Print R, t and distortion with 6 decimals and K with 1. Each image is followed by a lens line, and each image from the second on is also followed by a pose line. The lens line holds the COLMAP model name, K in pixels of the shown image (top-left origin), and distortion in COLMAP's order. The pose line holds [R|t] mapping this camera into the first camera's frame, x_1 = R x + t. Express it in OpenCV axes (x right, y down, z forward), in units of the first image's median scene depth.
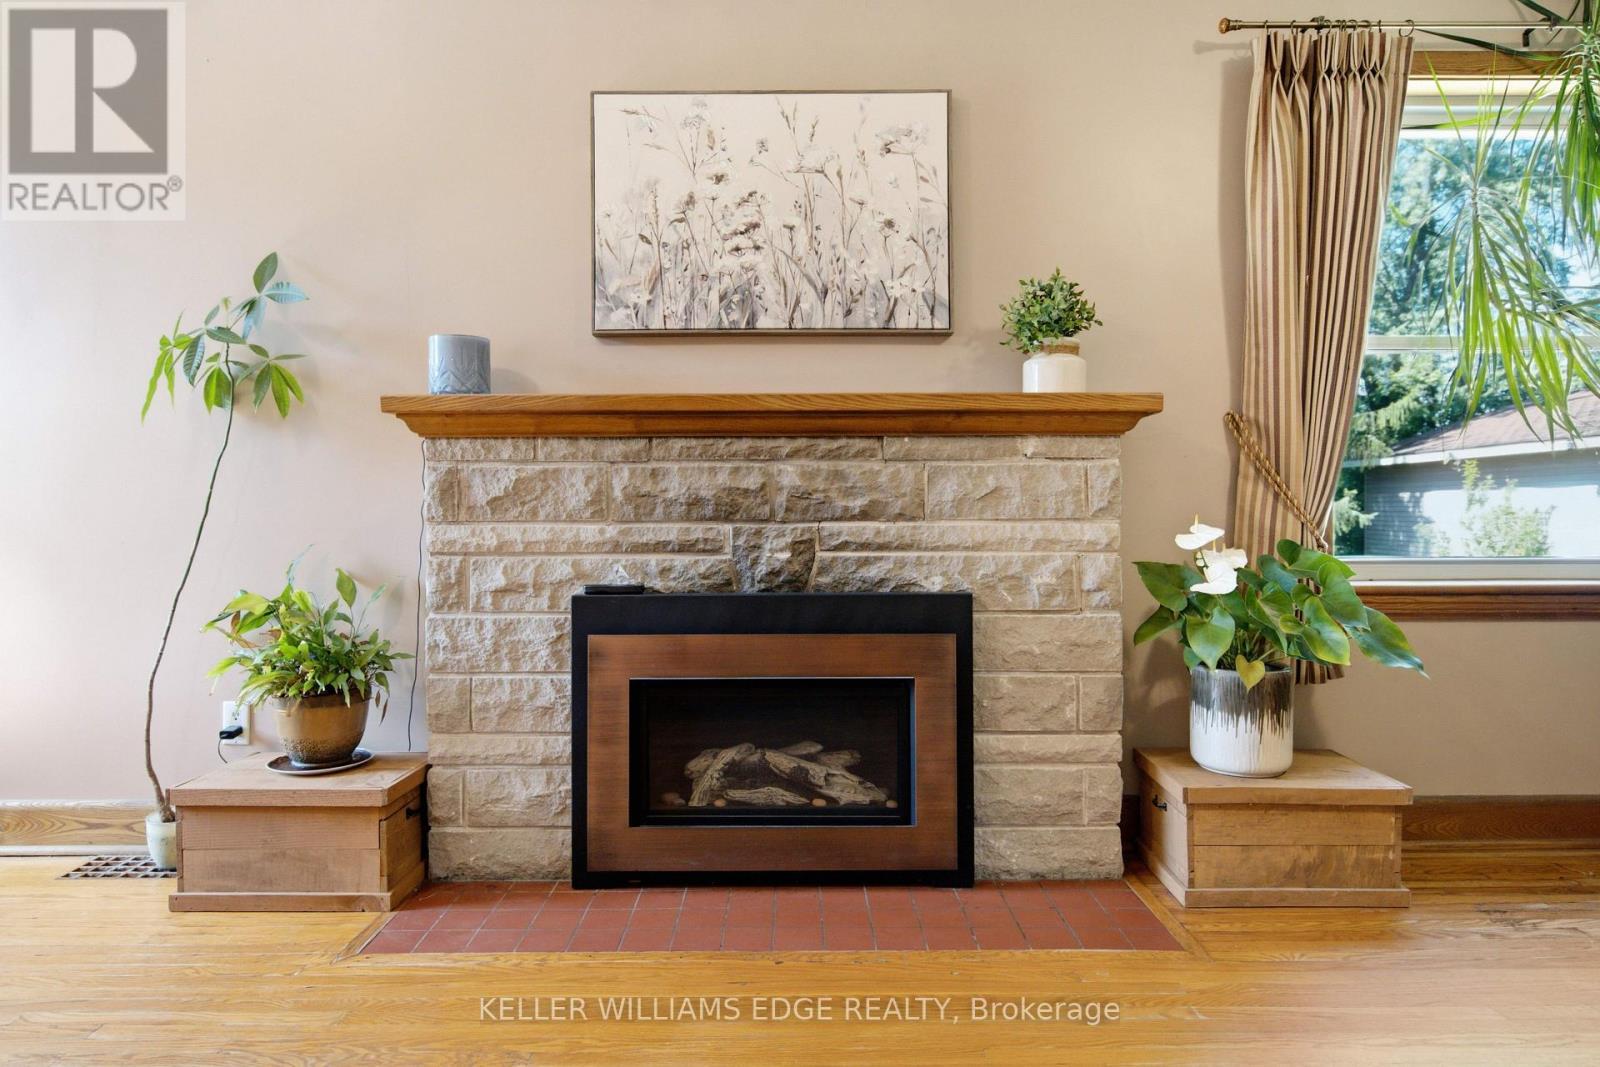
lens RADIAL K [[995.7, 0, 796.5], [0, 995.7, 508.5], [0, 0, 1]] dist [0.002544, -0.002940]
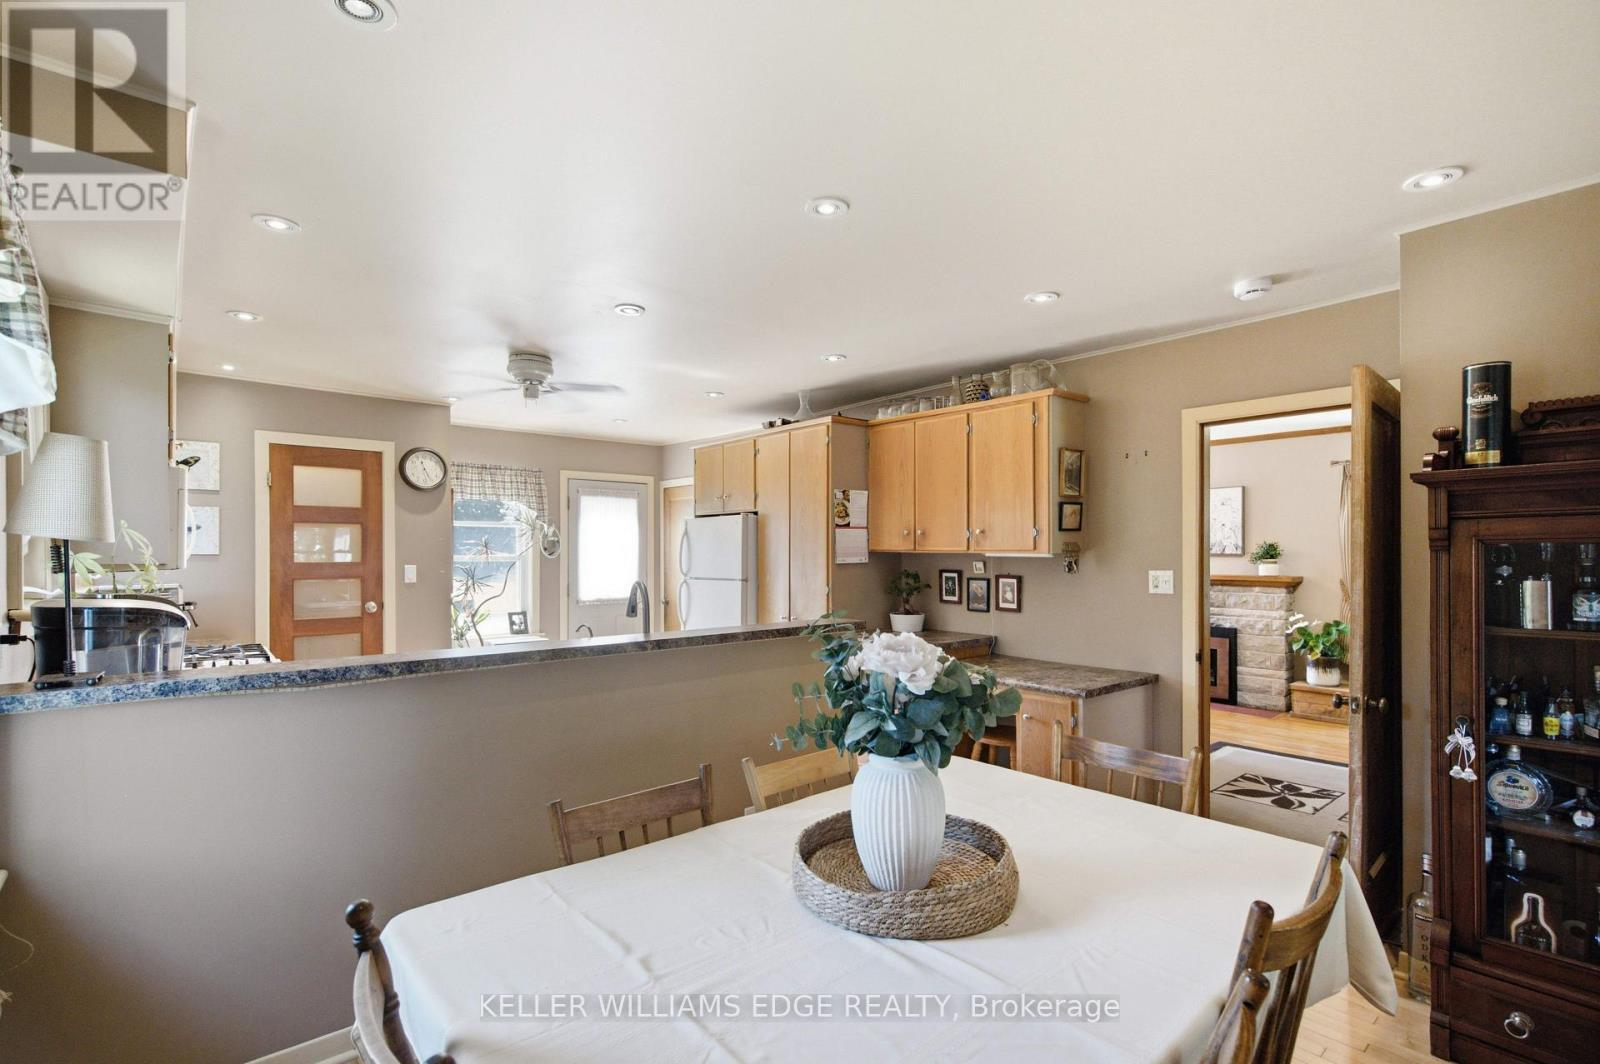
lens RADIAL K [[736.3, 0, 797.7], [0, 736.3, 554.8], [0, 0, 1]] dist [-0.001506, -0.000585]
pose [[0.646189, 0.004574, -0.763163, 1.198516], [0.000050, 0.999982, 0.006036, -0.204746], [0.763177, -0.003938, 0.646177, -2.010819]]
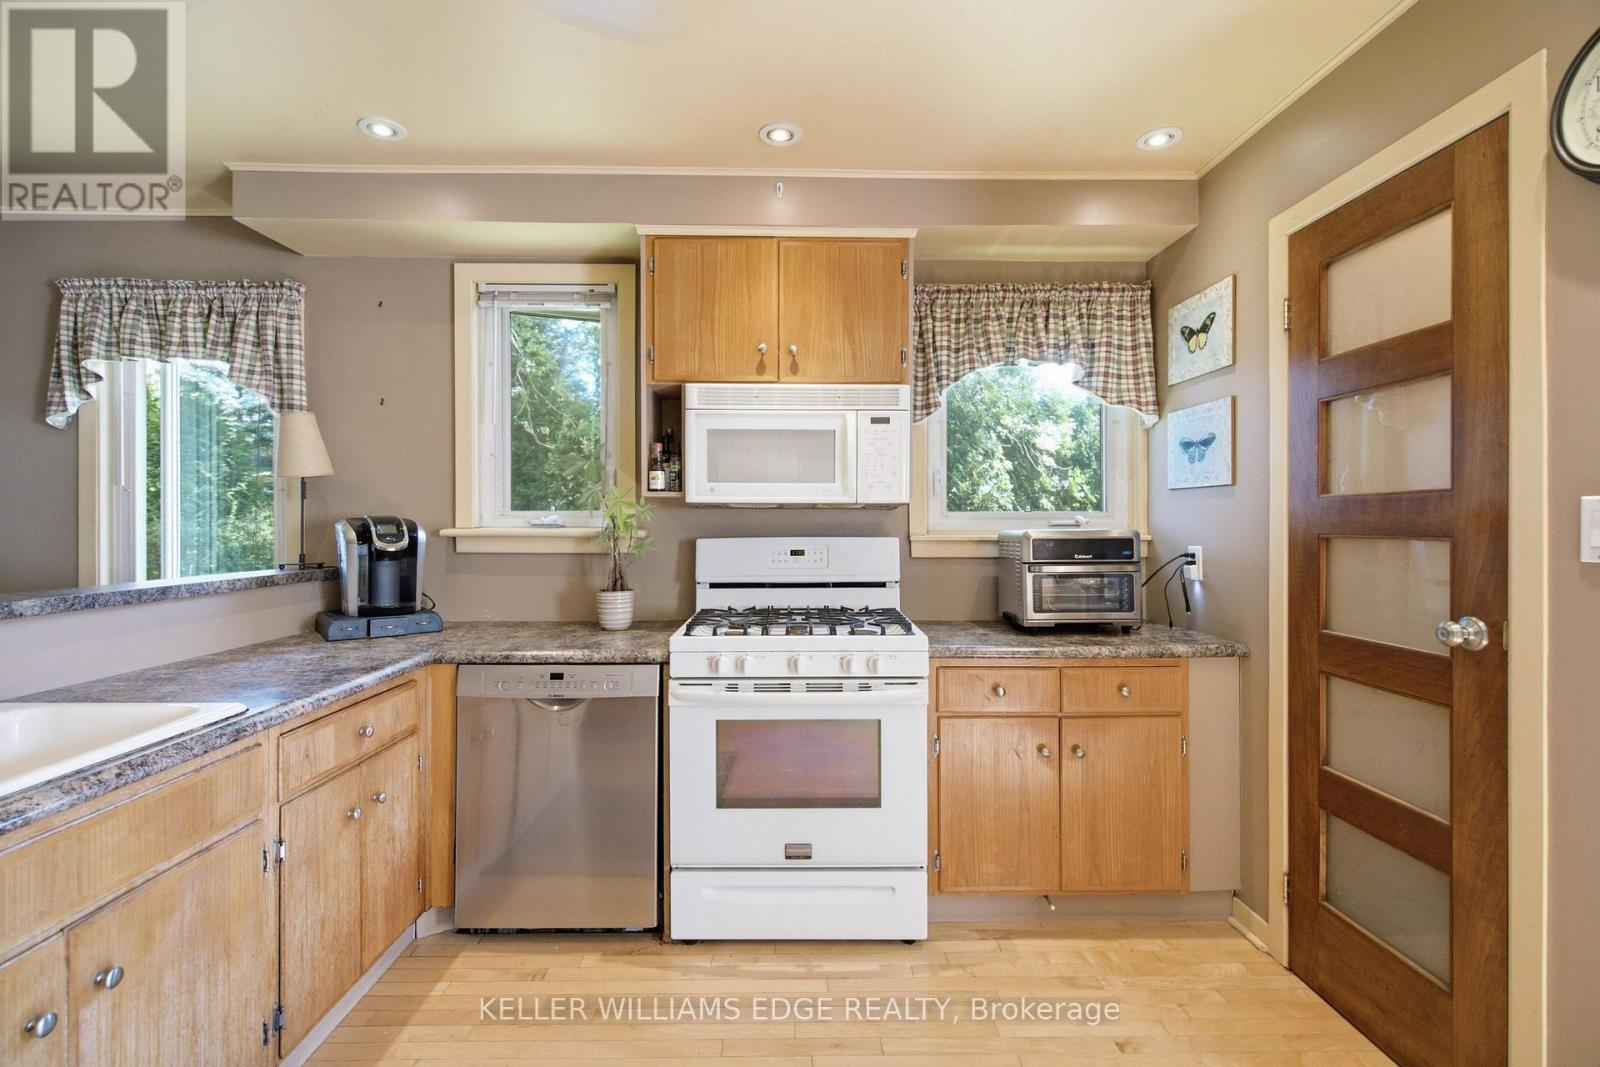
lens RADIAL K [[723.9, 0, 792.0], [0, 723.9, 527.4], [0, 0, 1]] dist [0.003893, -0.000925]
pose [[-0.999970, 0.002359, -0.007392, -0.495400], [0.002341, 0.999994, 0.002525, -0.142748], [0.007398, 0.002508, -0.999969, -0.998165]]
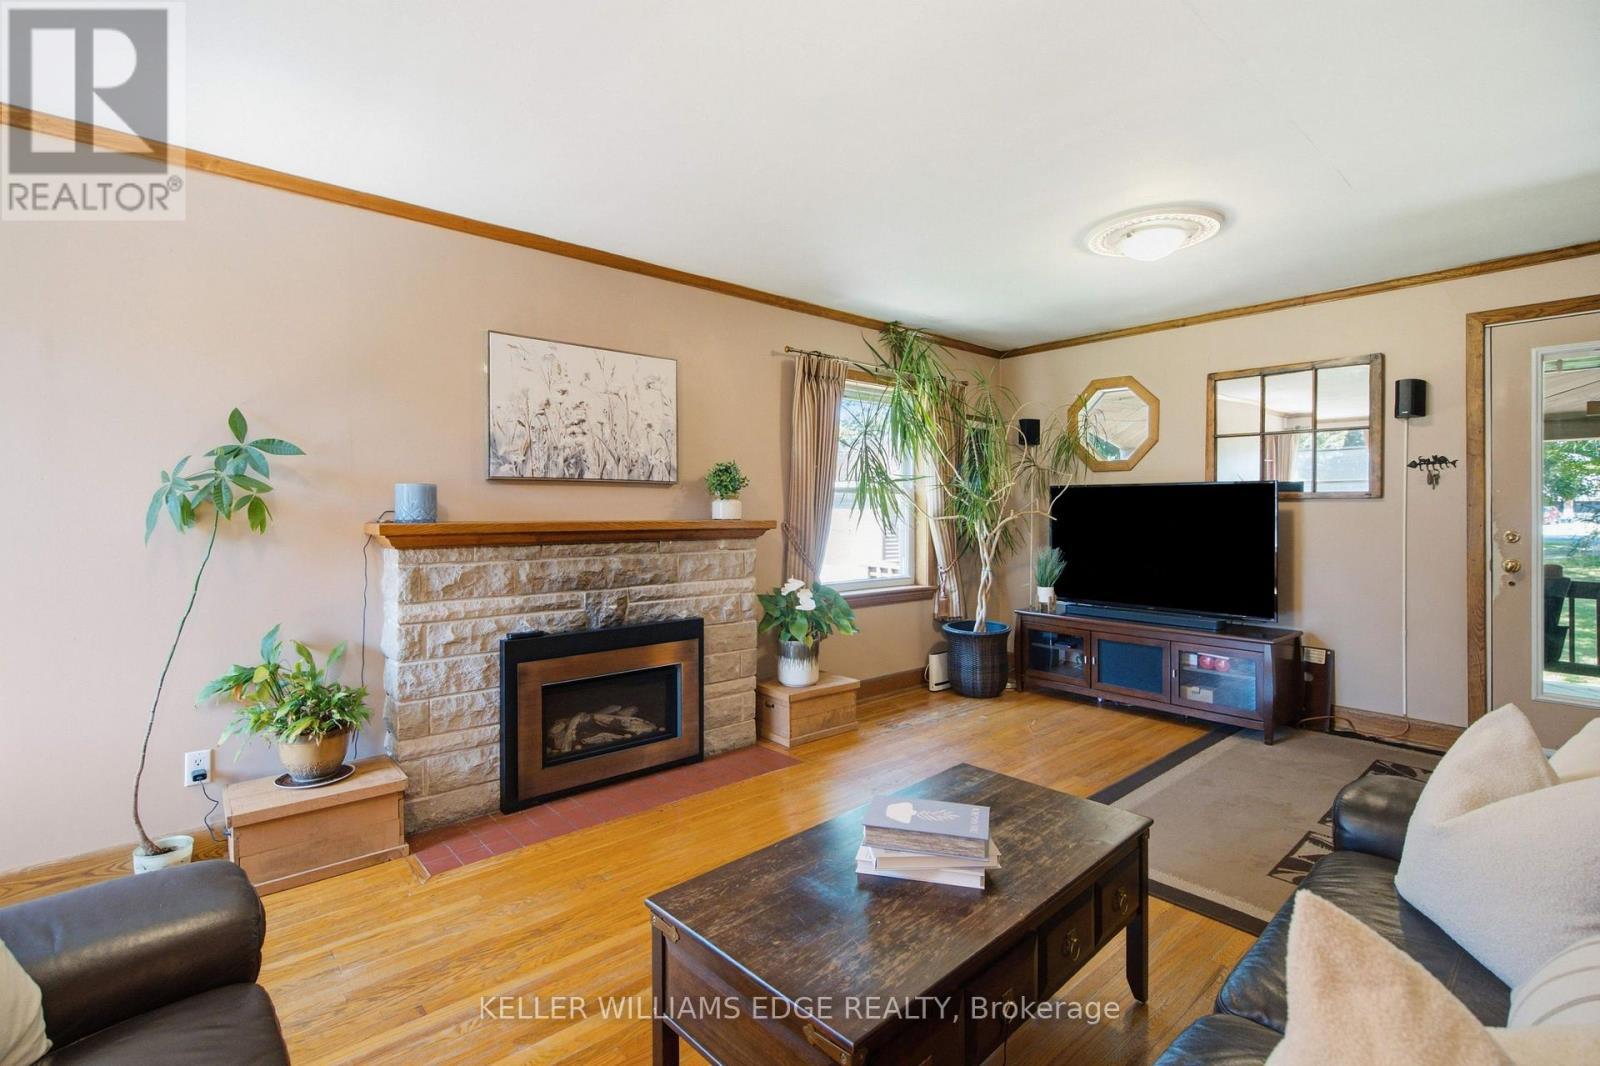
lens RADIAL K [[750.8, 0, 800.8], [0, 750.8, 513.3], [0, 0, 1]] dist [0.011083, -0.000660]
pose [[0.749234, -0.001292, 0.662304, -0.676777], [-0.003232, 0.999979, 0.005607, -0.135103], [-0.662297, -0.006342, 0.749214, -0.279856]]
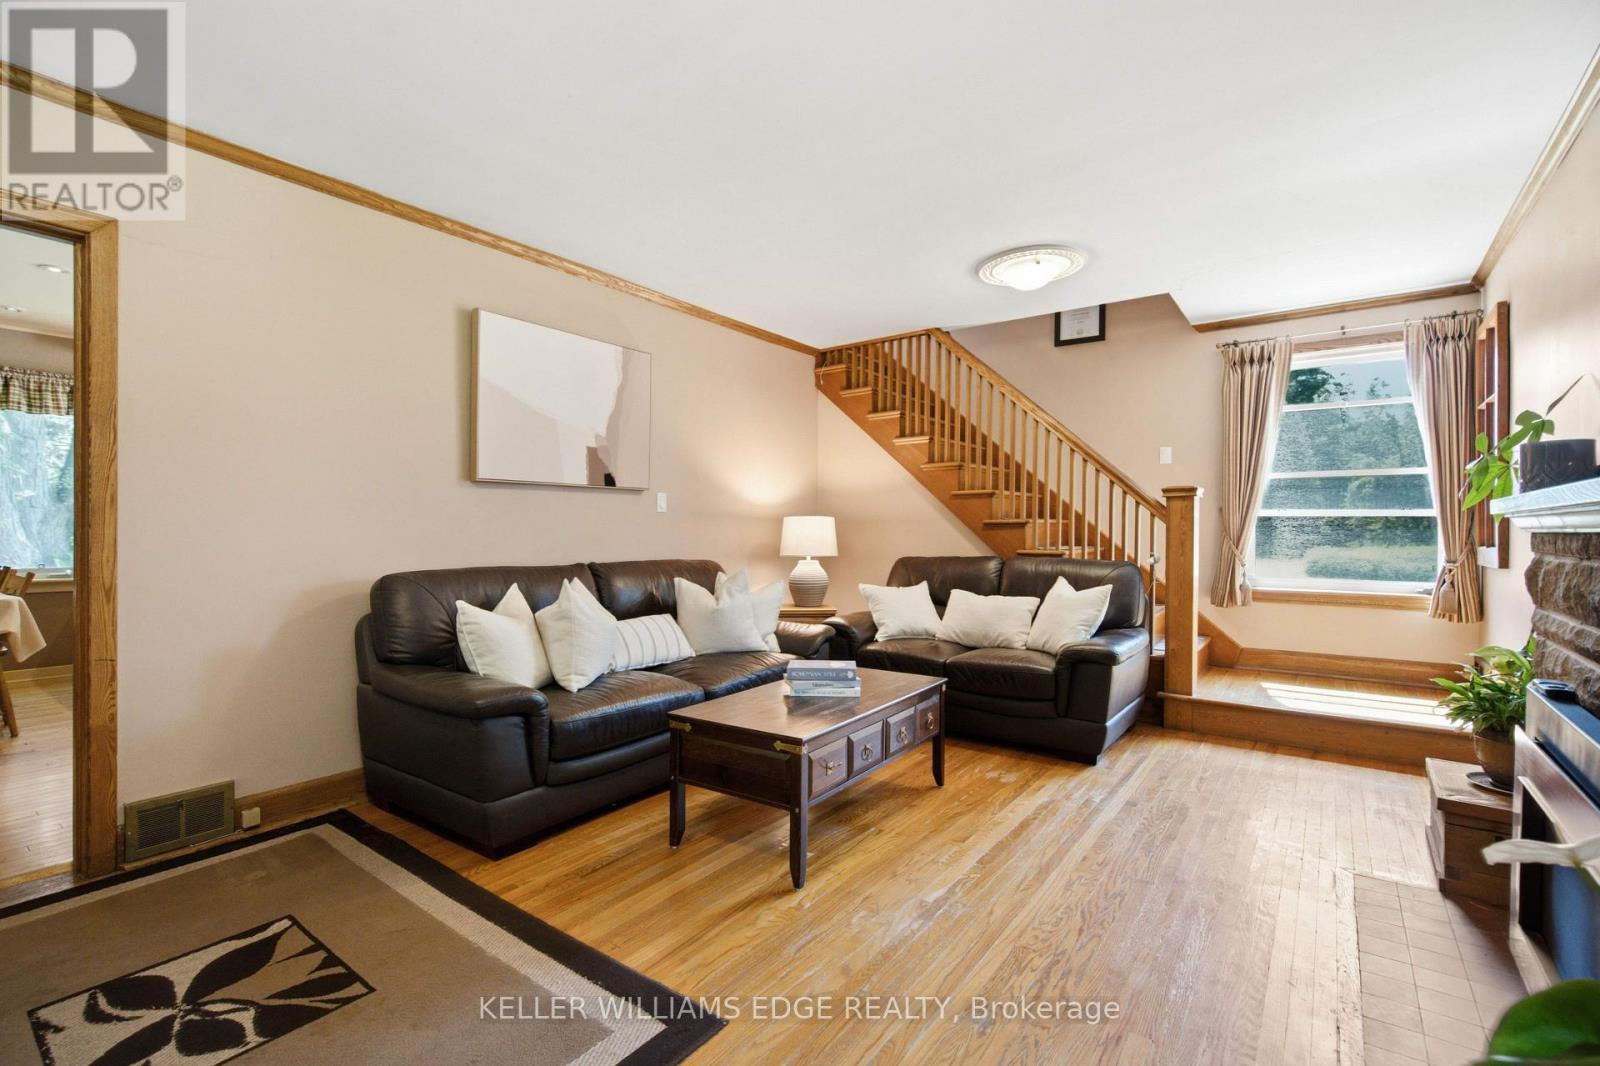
lens RADIAL K [[723.9, 0, 792.0], [0, 723.9, 526.9], [0, 0, 1]] dist [0.003893, -0.000925]
pose [[-0.600075, -0.001868, -0.799941, 0.821243], [0.000254, 0.999997, -0.002525, -0.074649], [0.799943, -0.001718, -0.600073, 0.818761]]
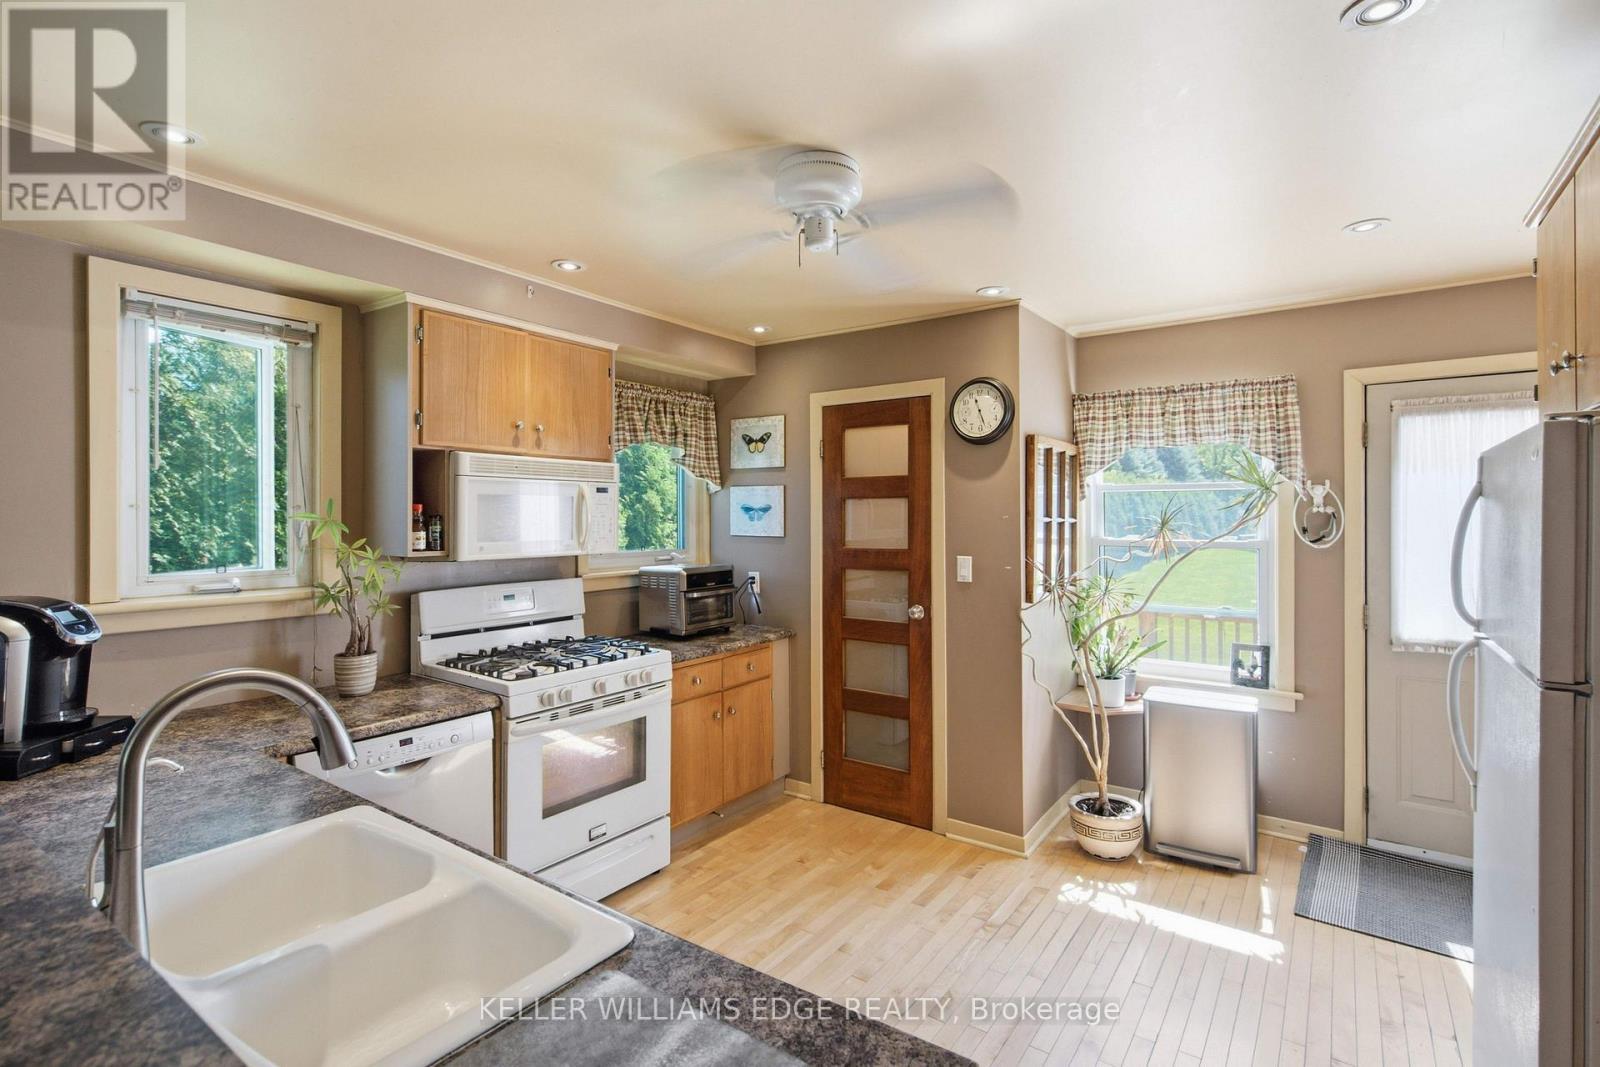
lens RADIAL K [[750.8, 0, 800.8], [0, 750.8, 513.8], [0, 0, 1]] dist [0.011083, -0.000660]
pose [[-0.586418, 0.000055, -0.810009, 0.254785], [0.005186, 0.999980, -0.003686, -0.239223], [0.809992, -0.006363, -0.586406, -0.925950]]
